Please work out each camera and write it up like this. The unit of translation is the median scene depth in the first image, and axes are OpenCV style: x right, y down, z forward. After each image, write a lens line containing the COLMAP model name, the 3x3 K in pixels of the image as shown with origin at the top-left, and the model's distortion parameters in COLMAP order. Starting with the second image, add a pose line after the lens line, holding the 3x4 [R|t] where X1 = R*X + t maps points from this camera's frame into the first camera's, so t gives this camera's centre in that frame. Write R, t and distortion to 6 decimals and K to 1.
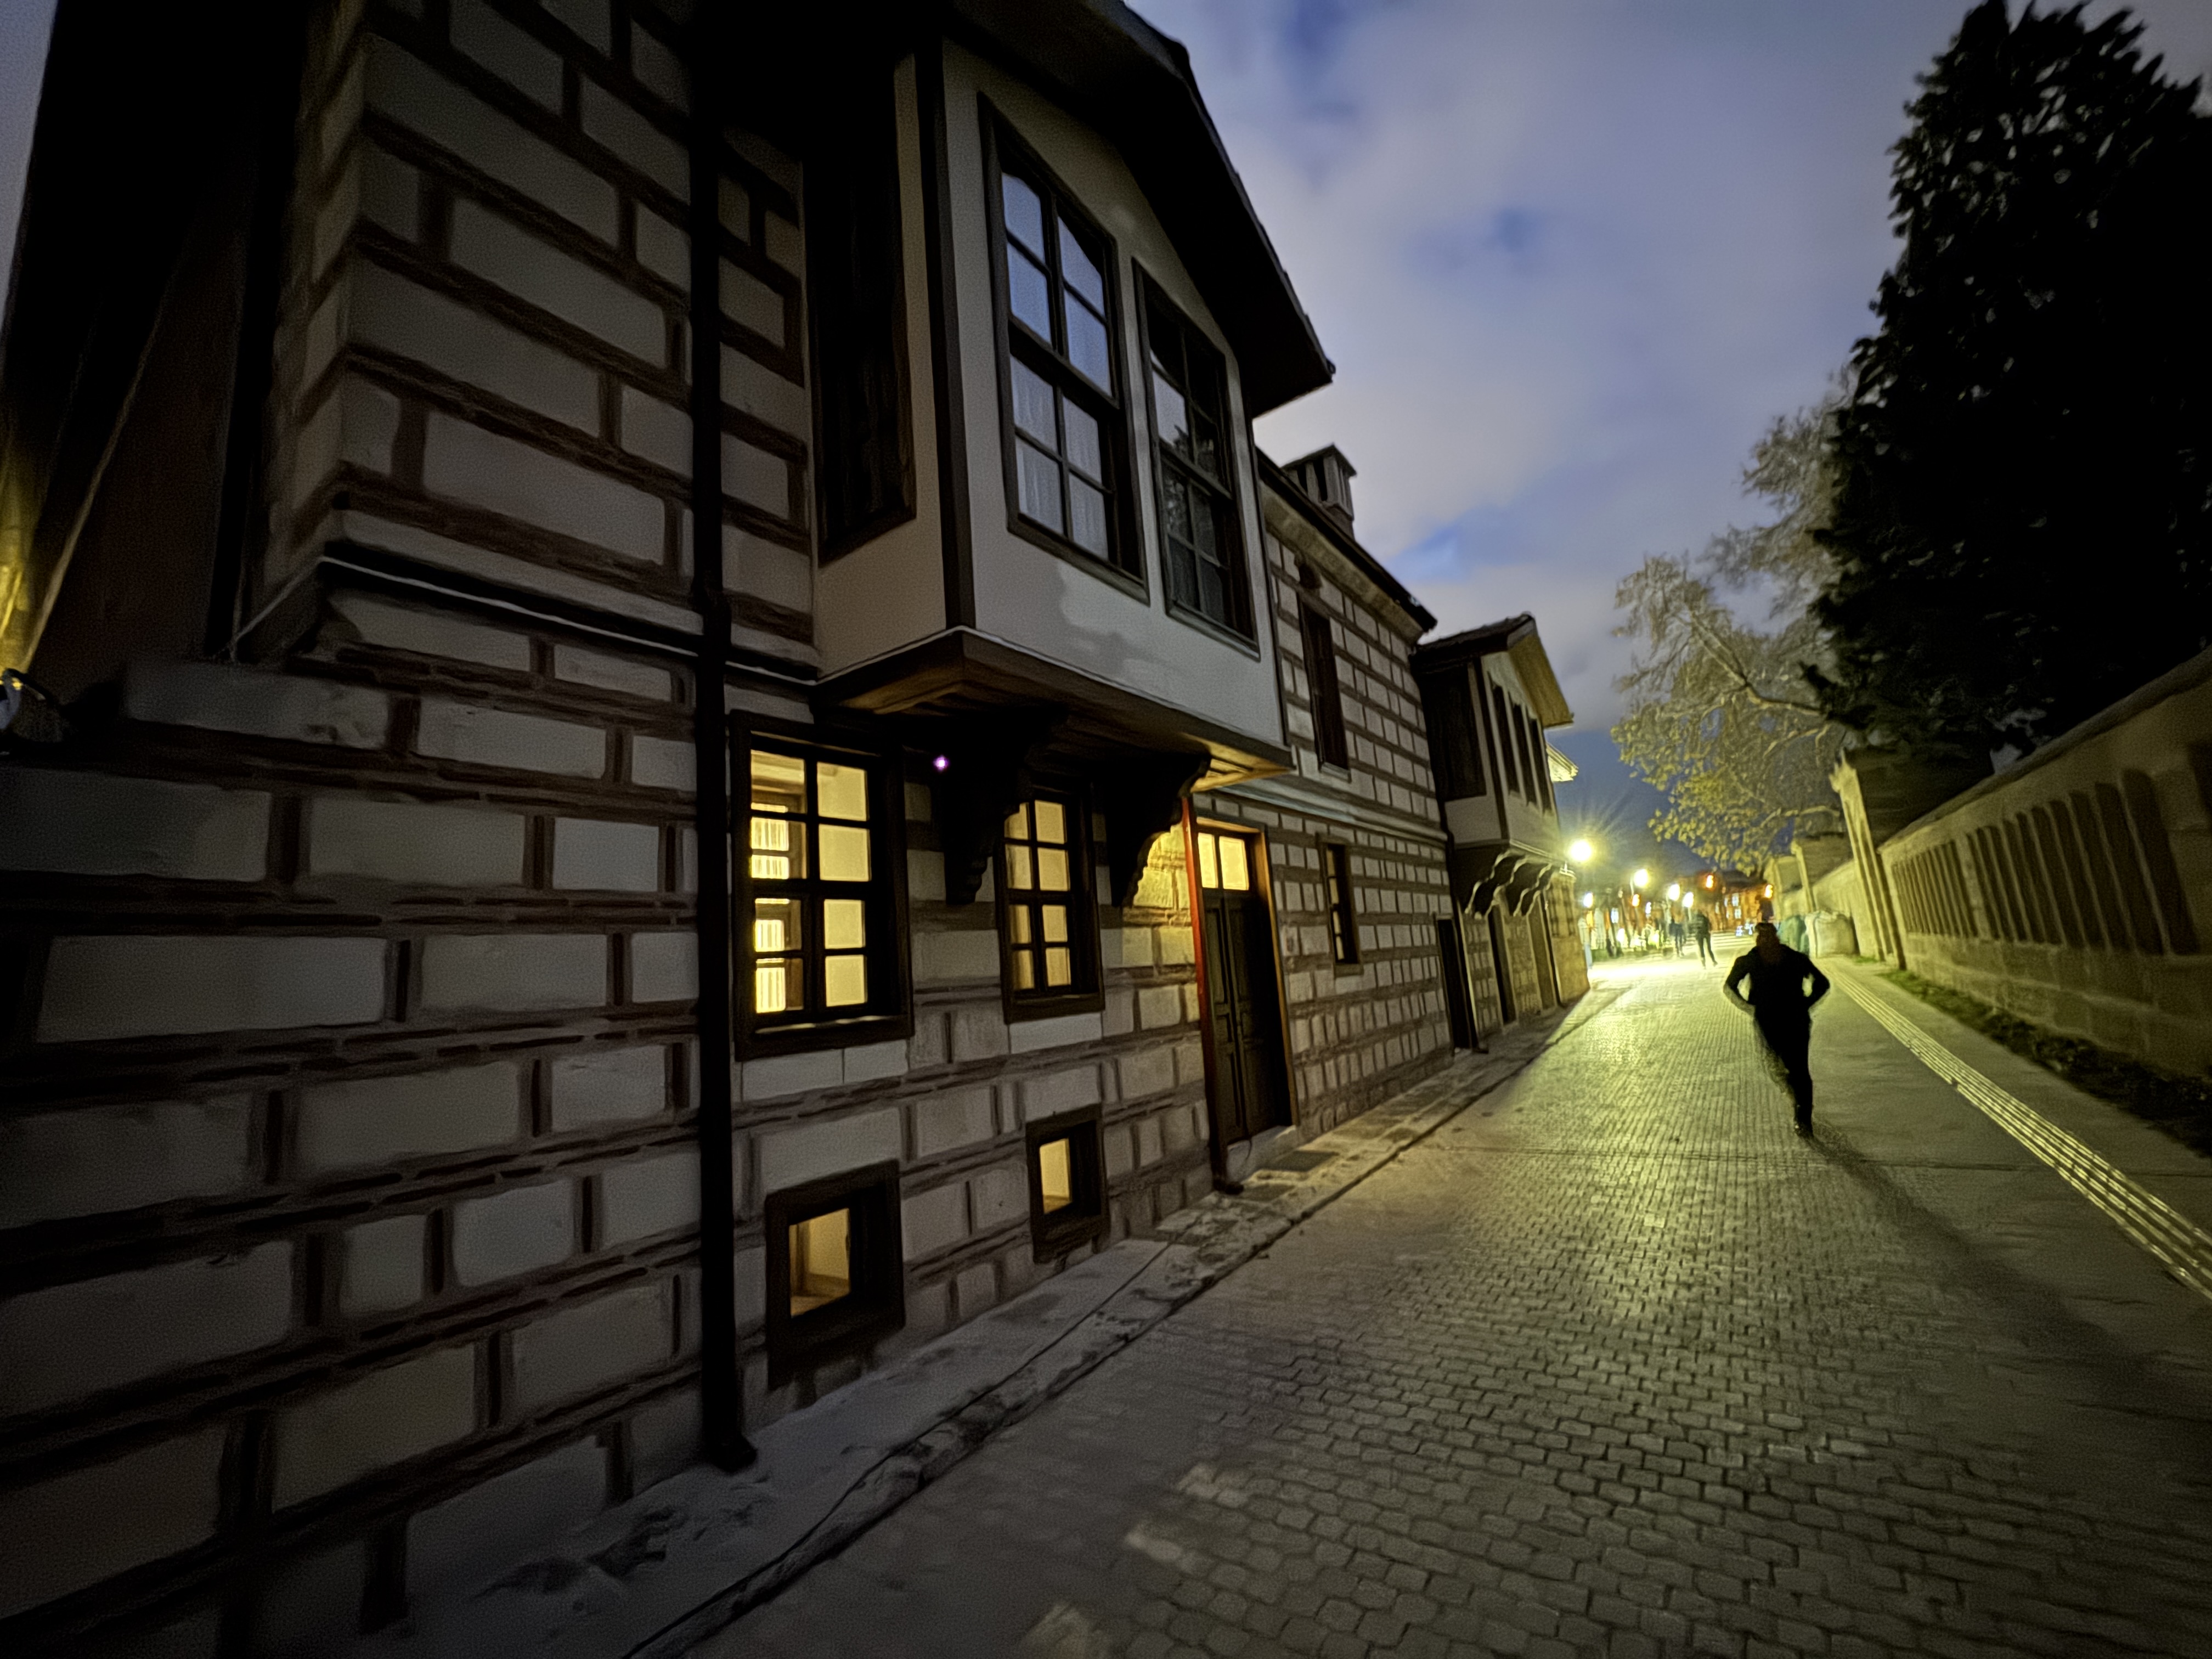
lens RADIAL K [[874.2, 0, 1106.0], [0, 874.2, 829.5], [0, 0, 1]] dist [-0.006086, 0.000169]
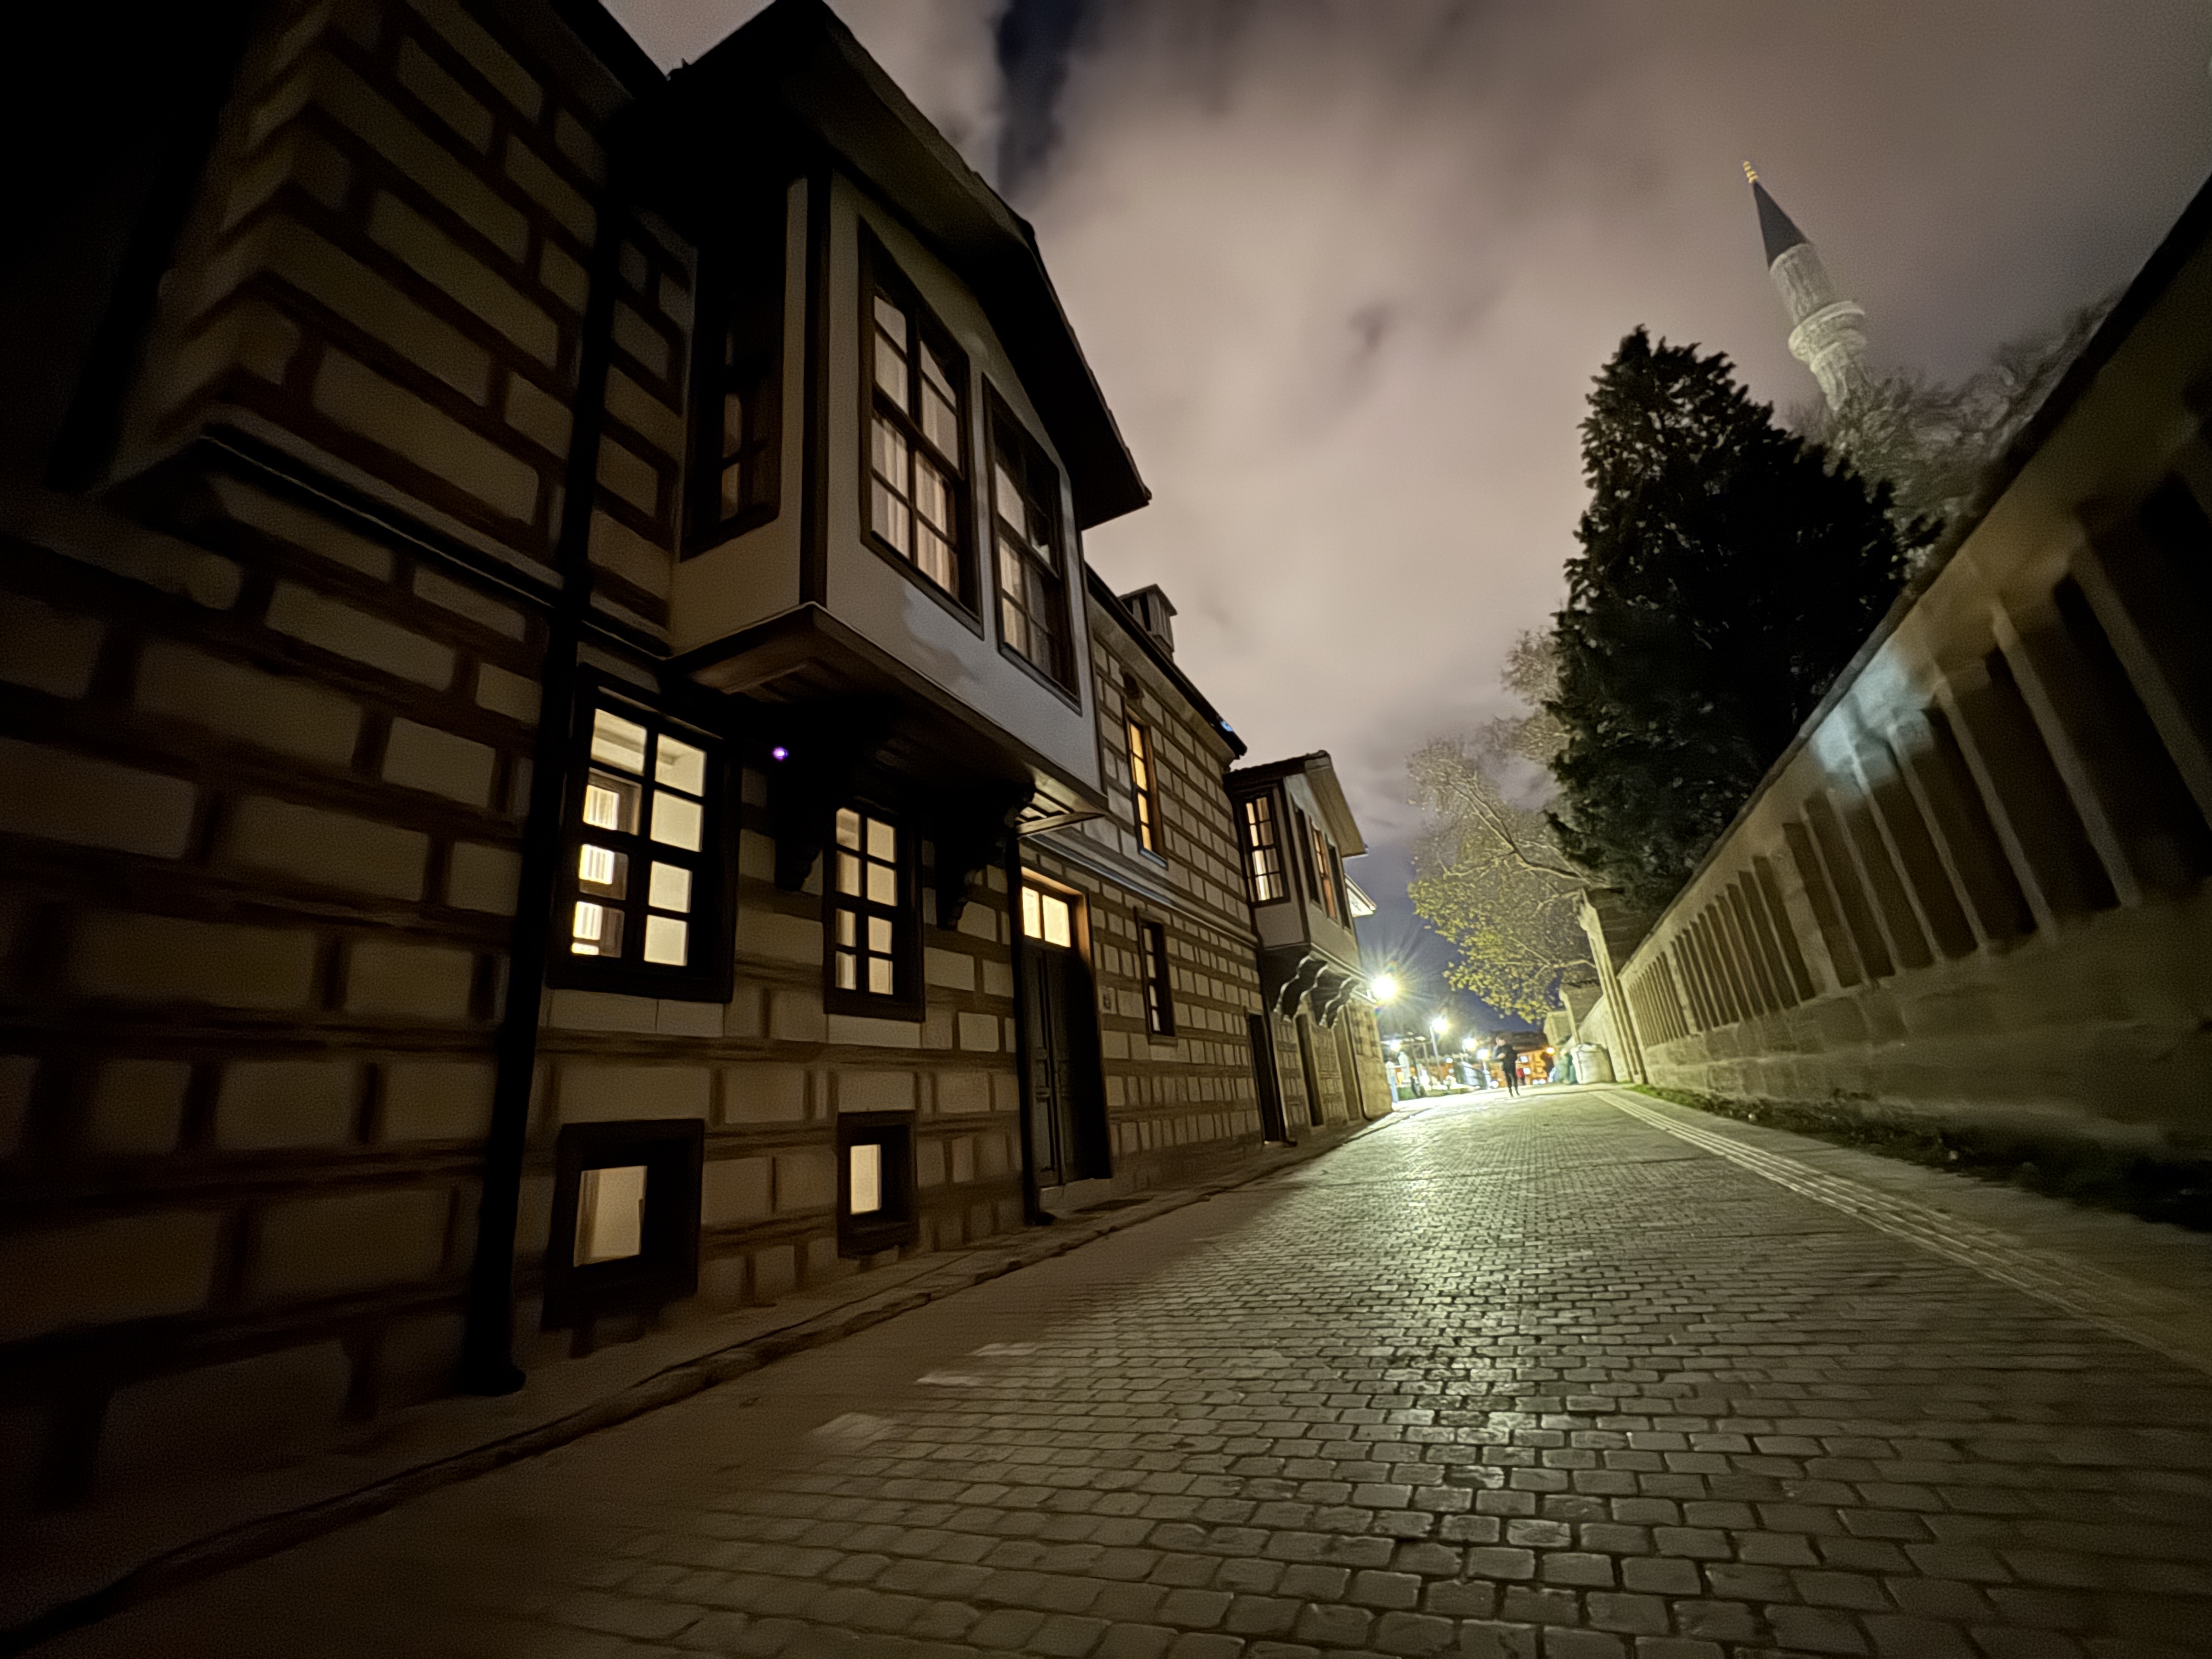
lens RADIAL K [[874.2, 0, 1106.0], [0, 874.2, 829.5], [0, 0, 1]] dist [-0.006086, 0.000169]
pose [[0.982051, 0.049943, 0.181883, 0.011108], [-0.017402, 0.984185, -0.176285, 0.175870], [-0.187810, 0.169955, 0.967390, -0.083376]]
